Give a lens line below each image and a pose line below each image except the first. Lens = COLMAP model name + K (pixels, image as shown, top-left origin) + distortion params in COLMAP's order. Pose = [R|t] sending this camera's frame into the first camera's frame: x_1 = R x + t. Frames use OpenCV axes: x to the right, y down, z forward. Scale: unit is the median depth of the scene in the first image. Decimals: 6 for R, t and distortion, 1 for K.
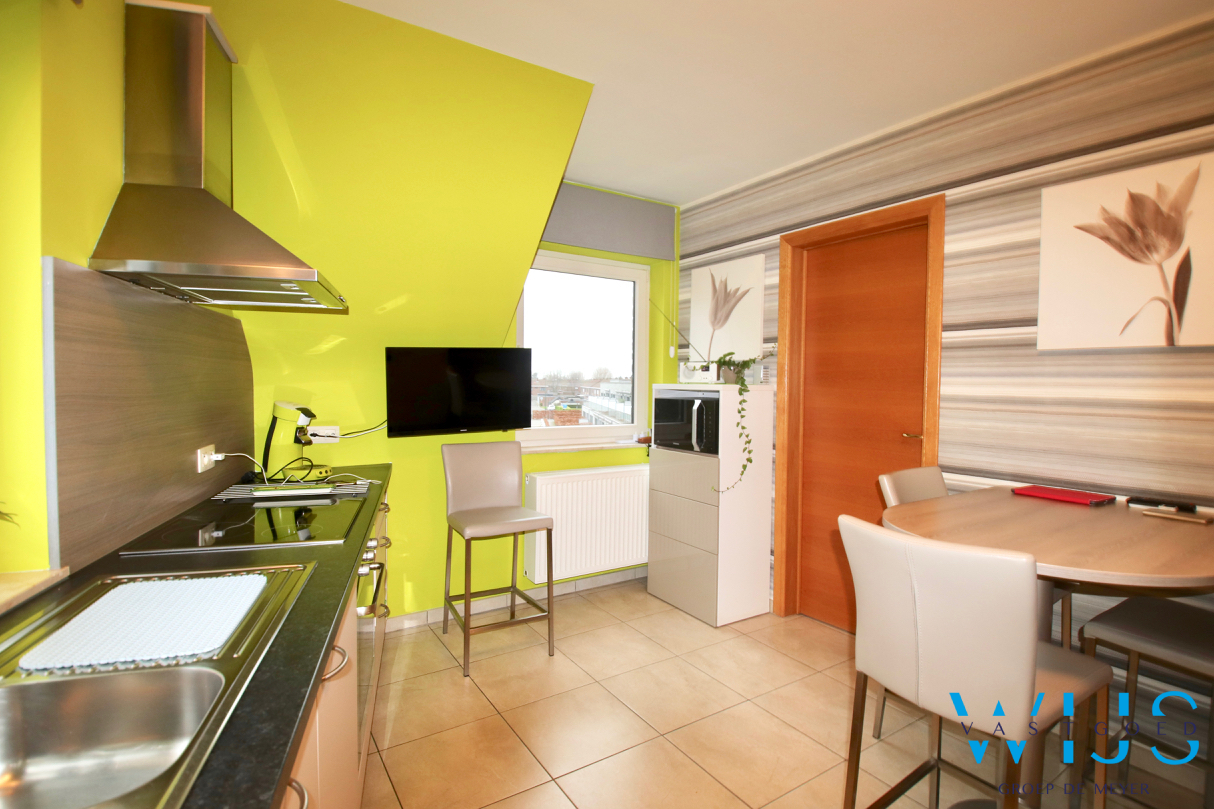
lens RADIAL K [[573.1, 0, 605.8], [0, 573.1, 398.9], [0, 0, 1]] dist [0.001432, -0.020739]
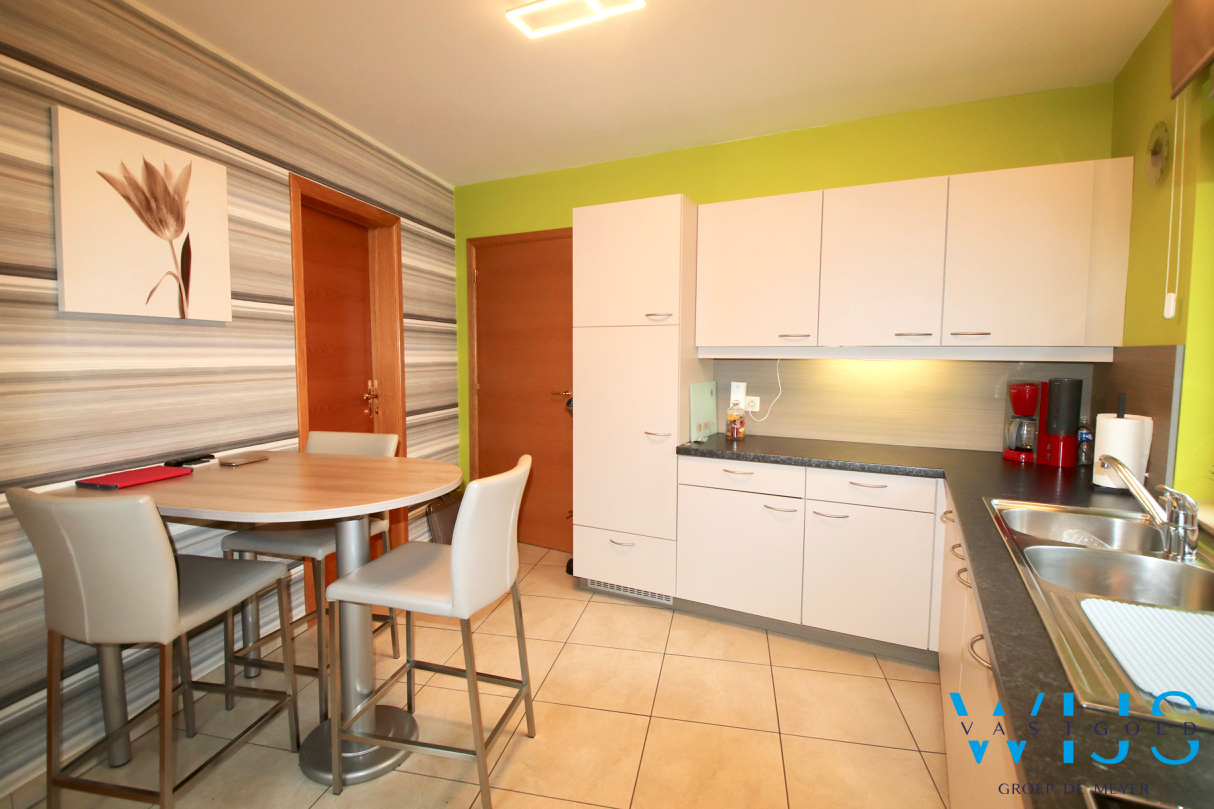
lens RADIAL K [[573.1, 0, 605.8], [0, 573.1, 398.9], [0, 0, 1]] dist [0.001432, -0.020739]
pose [[-0.694746, -0.068680, 0.715968, -0.378399], [0.011142, 0.994283, 0.106190, -0.044438], [-0.719169, 0.081752, -0.690010, 1.139914]]
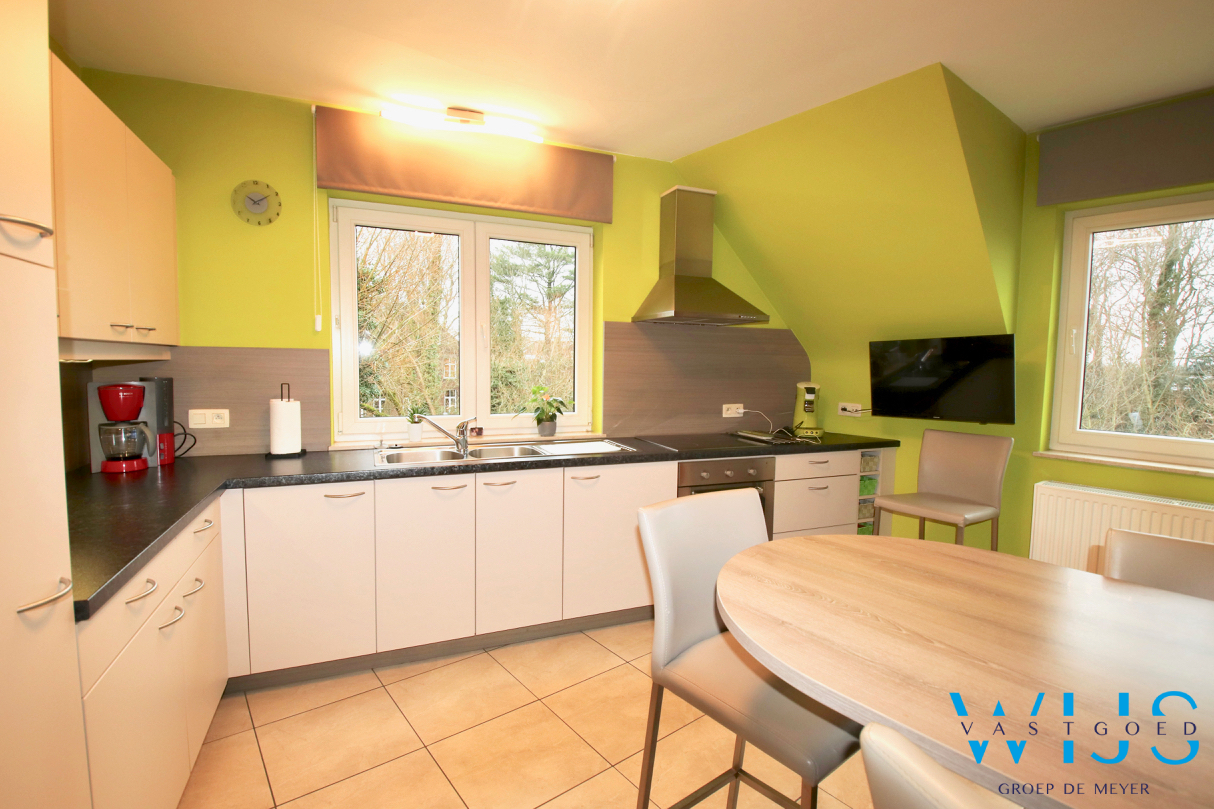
lens RADIAL K [[559.2, 0, 607.7], [0, 559.2, 400.6], [0, 0, 1]] dist [-0.001535, -0.000264]
pose [[0.094727, 0.060454, -0.993666, 1.067892], [-0.046771, 0.997322, 0.056218, -0.008484], [0.994404, 0.041149, 0.097301, 0.448537]]
